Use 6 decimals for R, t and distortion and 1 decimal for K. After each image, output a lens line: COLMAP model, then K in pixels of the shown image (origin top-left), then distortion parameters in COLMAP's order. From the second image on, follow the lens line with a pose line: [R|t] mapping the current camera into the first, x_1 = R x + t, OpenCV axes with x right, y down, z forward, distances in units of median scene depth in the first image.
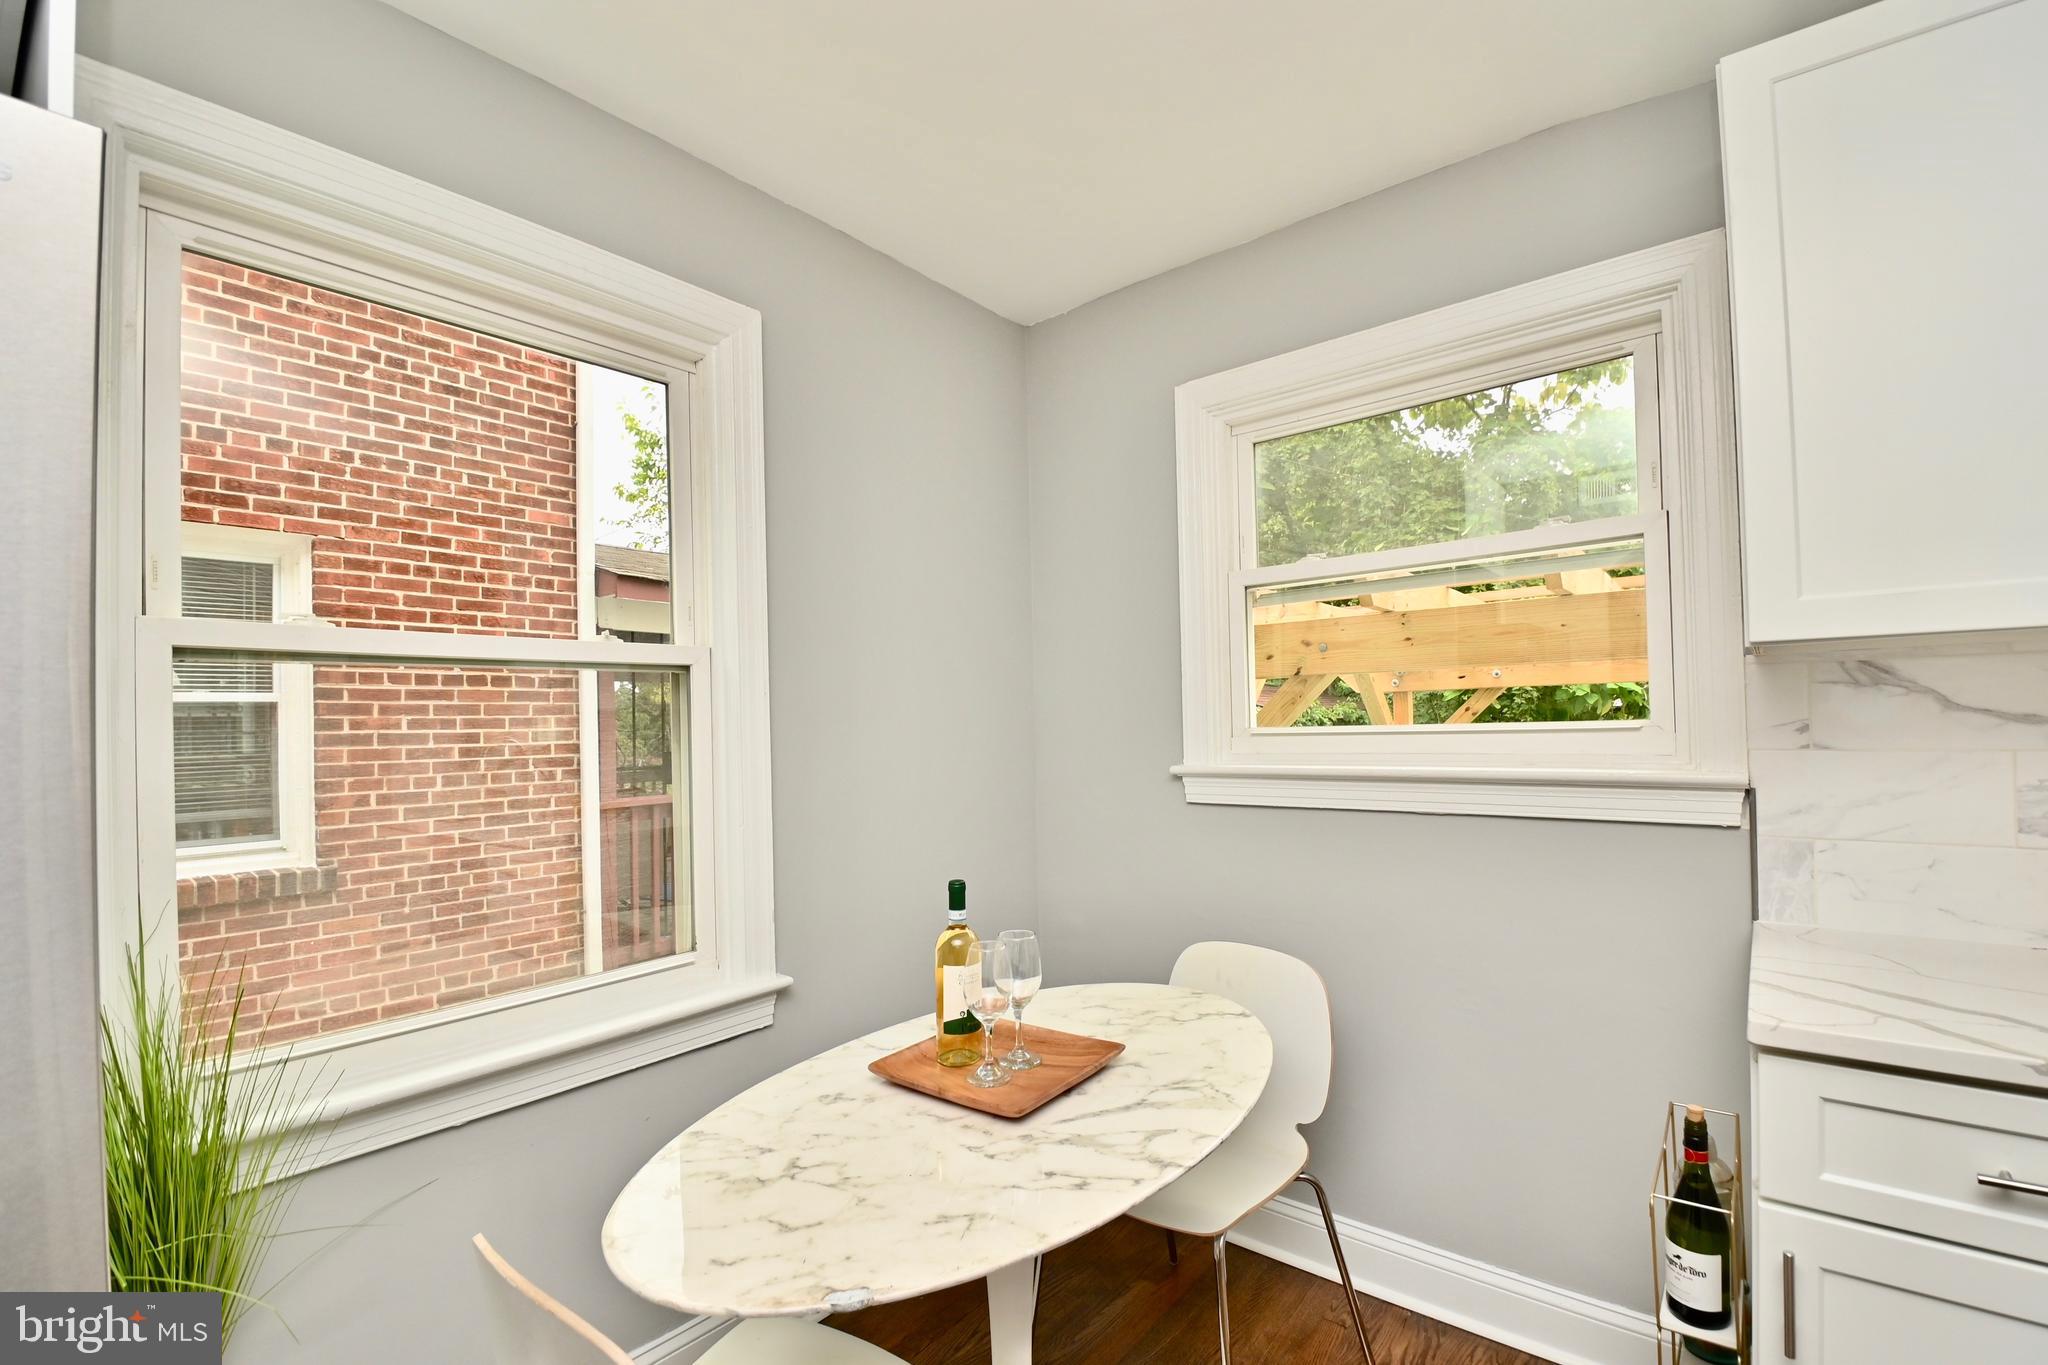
lens RADIAL K [[896.7, 0, 1040.9], [0, 896.7, 713.8], [0, 0, 1]] dist [0.013662, -0.018774]
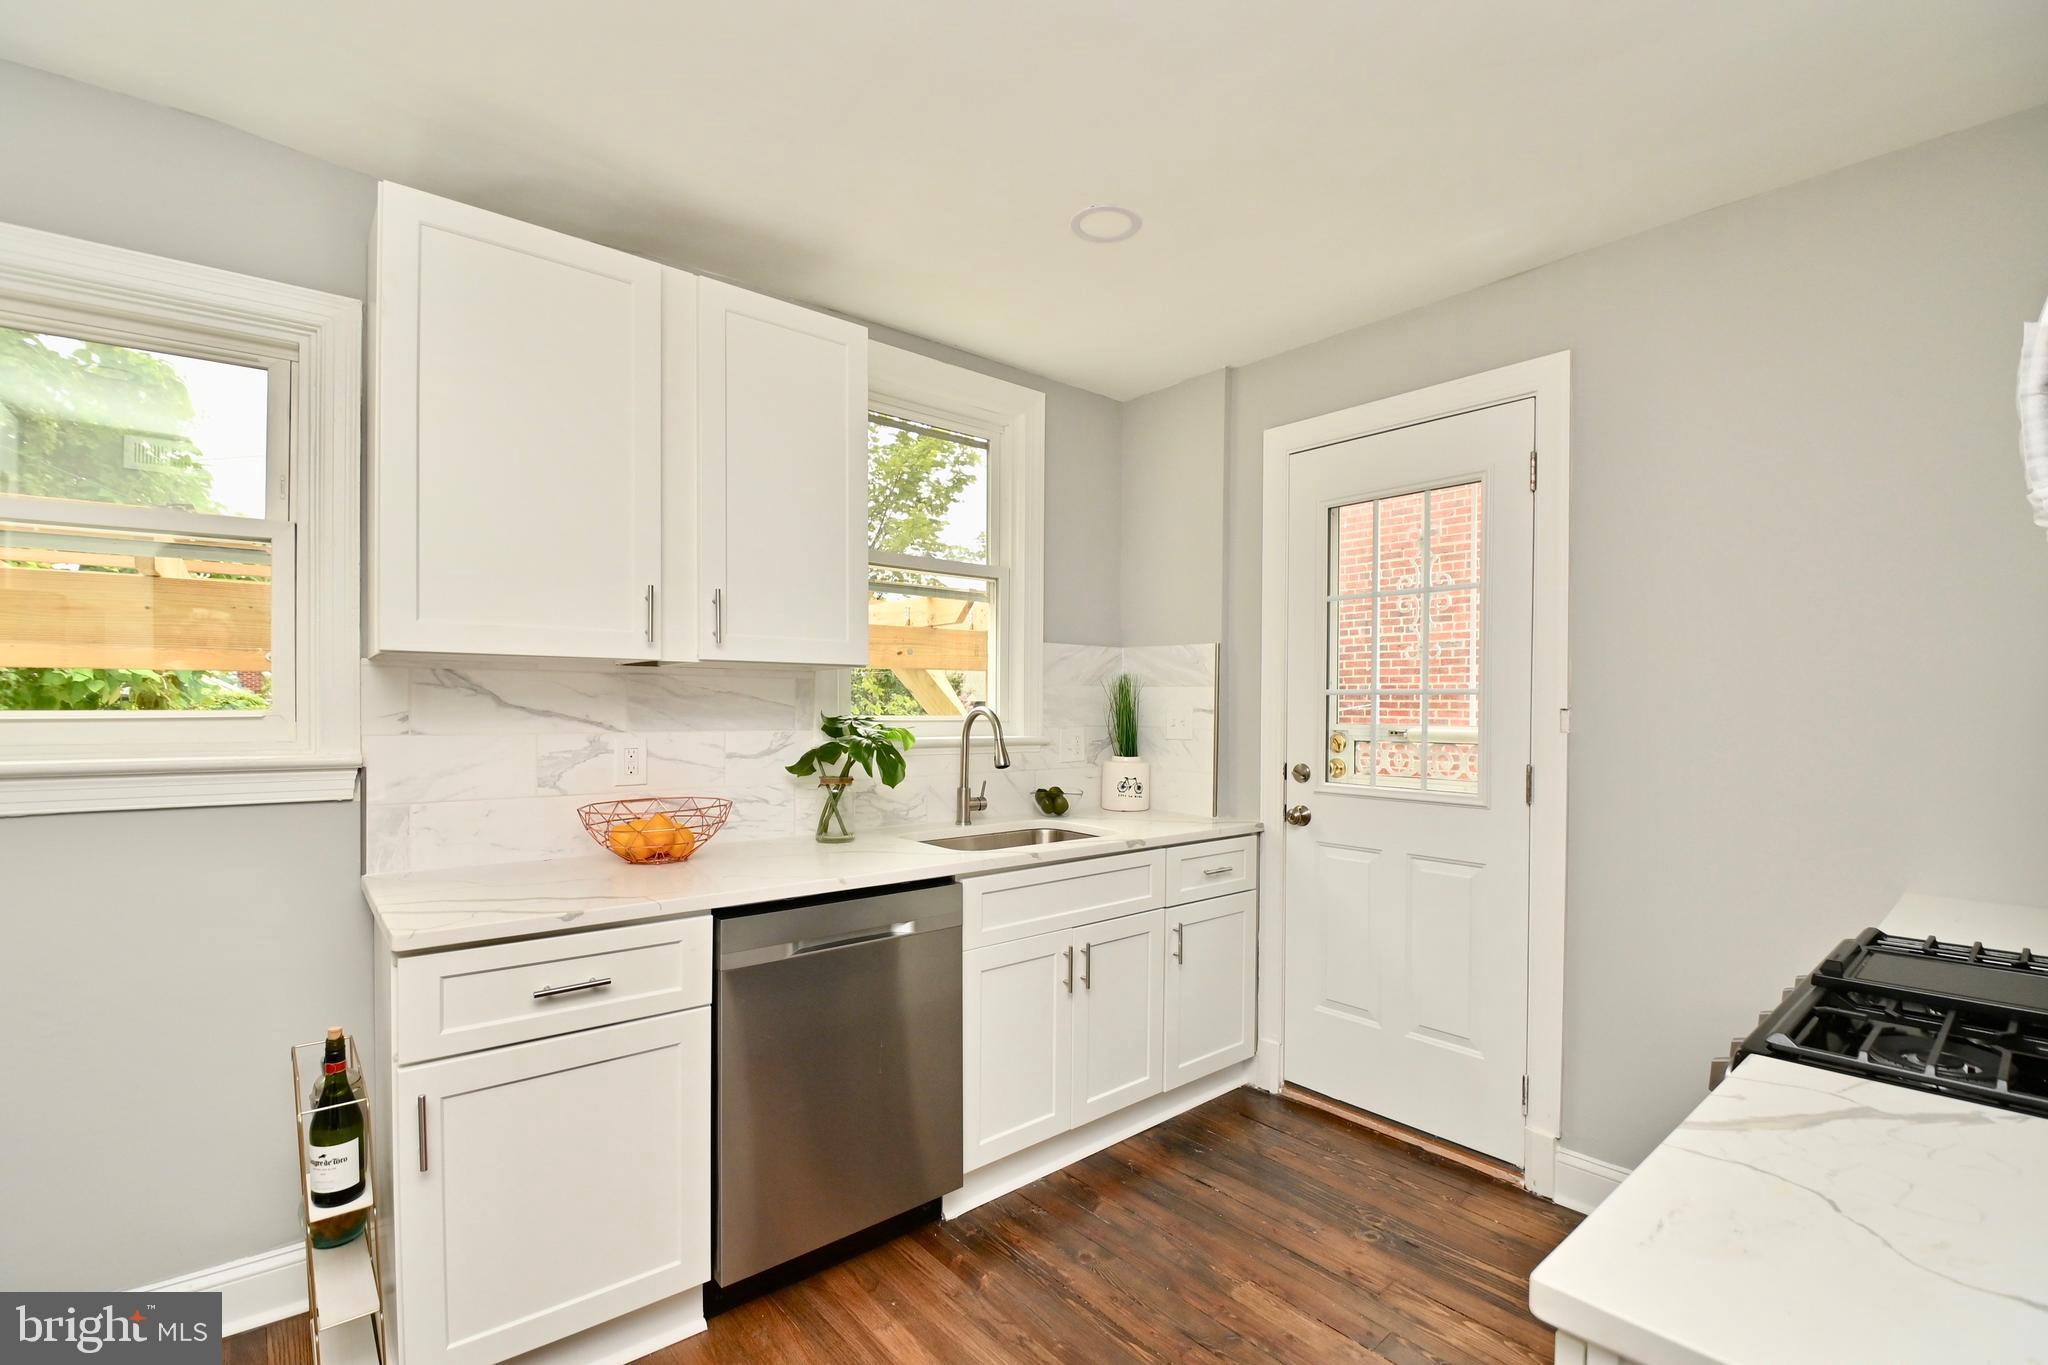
lens RADIAL K [[905.9, 0, 1027.2], [0, 905.9, 712.9], [0, 0, 1]] dist [0.000297, 0.000141]
pose [[0.192128, 0.017532, 0.981213, -0.254004], [-0.022107, 0.999664, -0.013533, 0.006229], [-0.981121, -0.019091, 0.192451, -0.125744]]
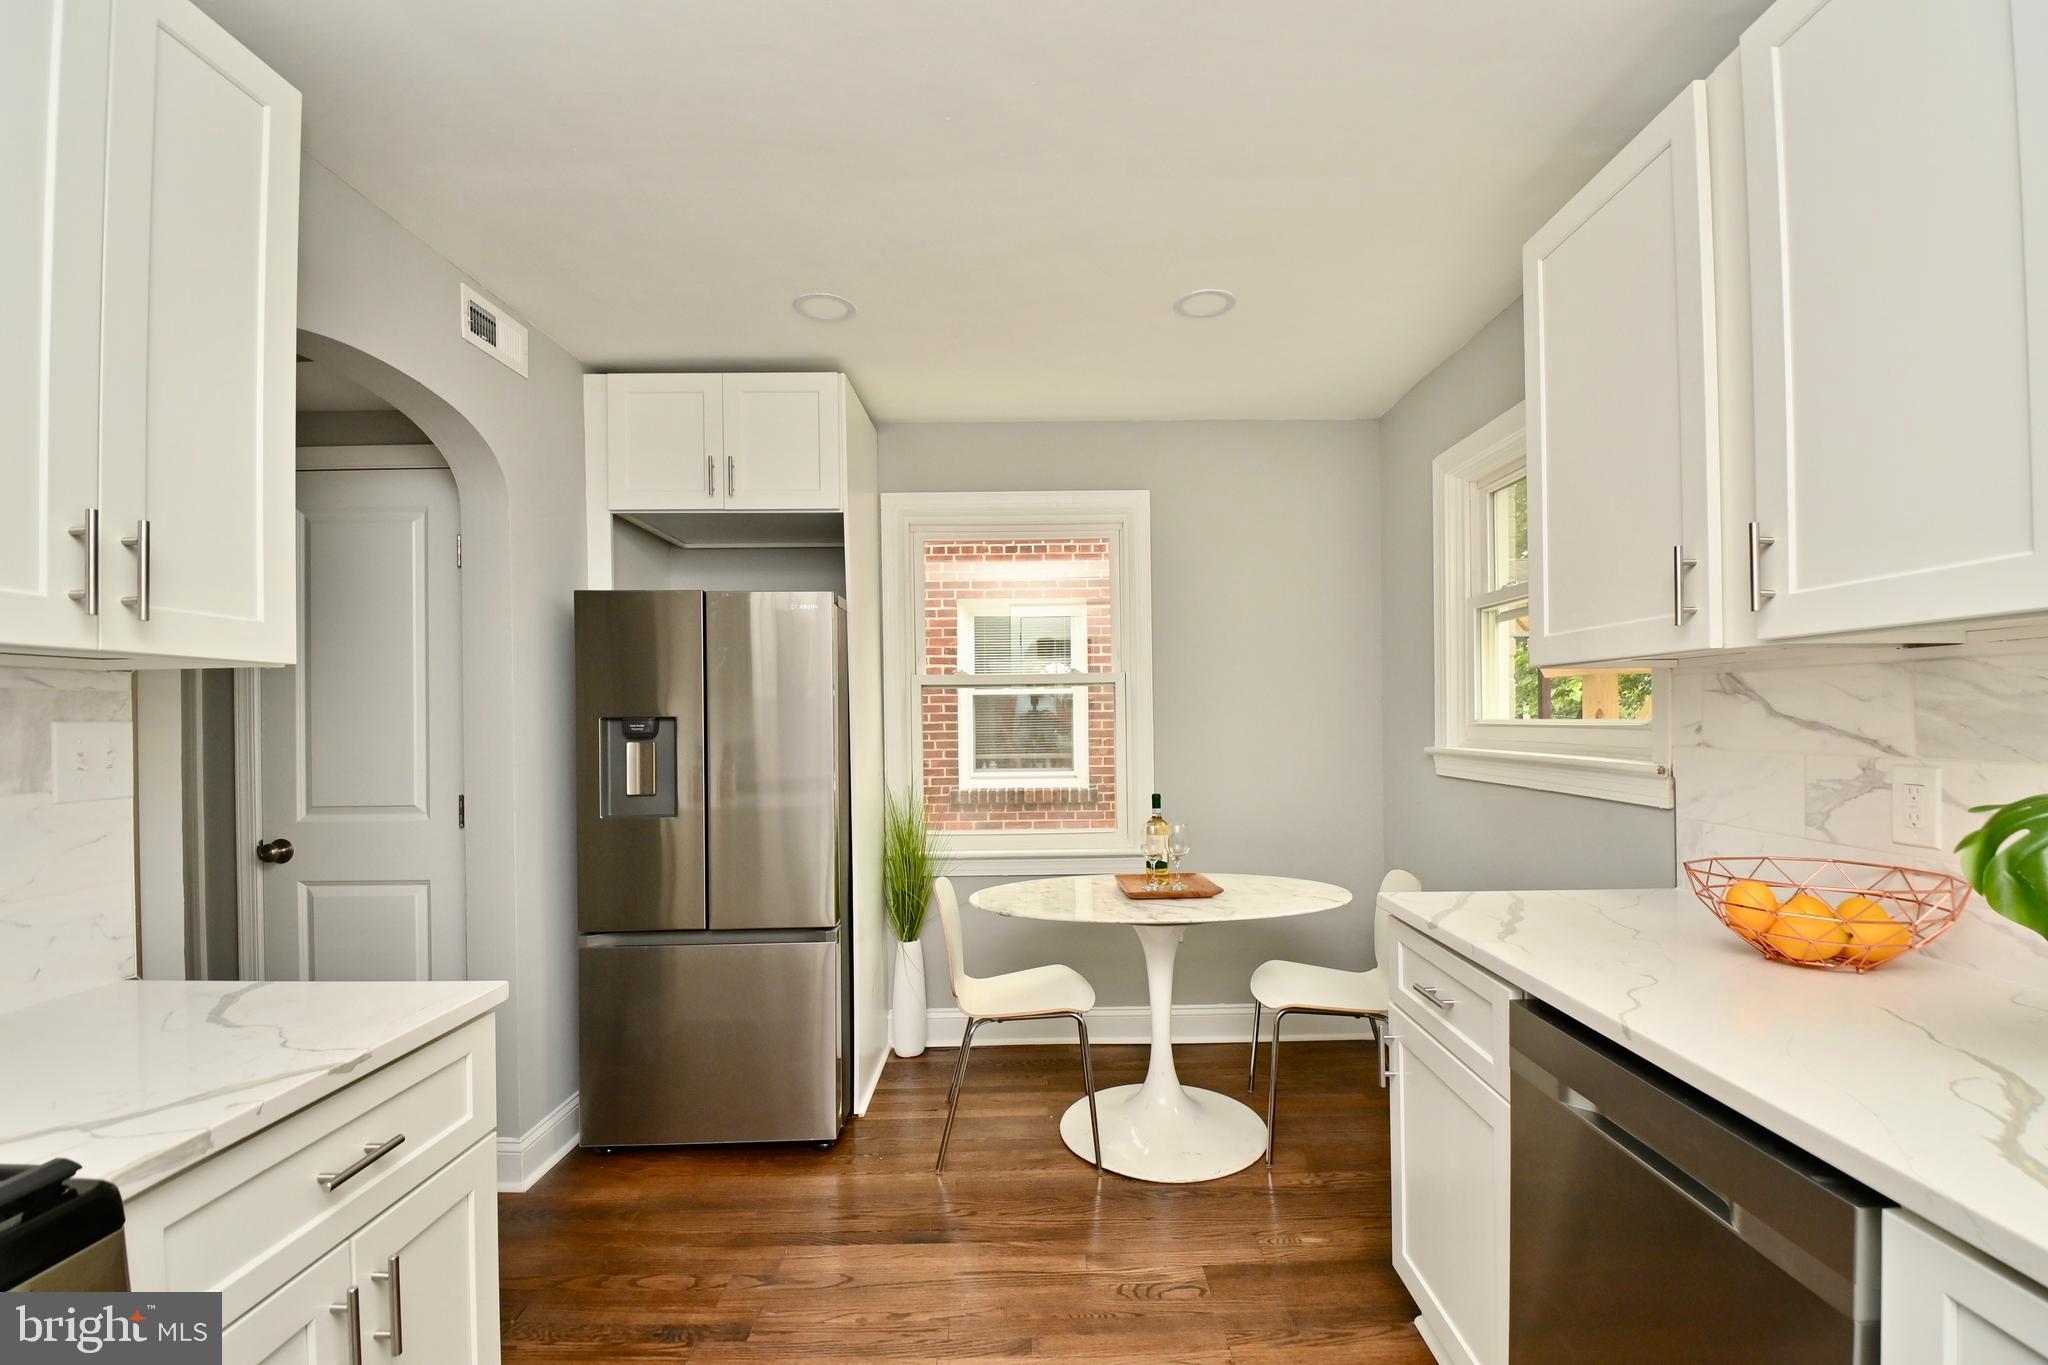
lens RADIAL K [[846.9, 0, 1026.0], [0, 846.9, 709.7], [0, 0, 1]] dist [-0.000816, -0.000191]
pose [[0.633334, 0.009378, -0.773822, 1.164495], [0.006302, 0.999831, 0.017274, -0.035017], [0.773853, -0.015817, 0.633168, -0.407616]]
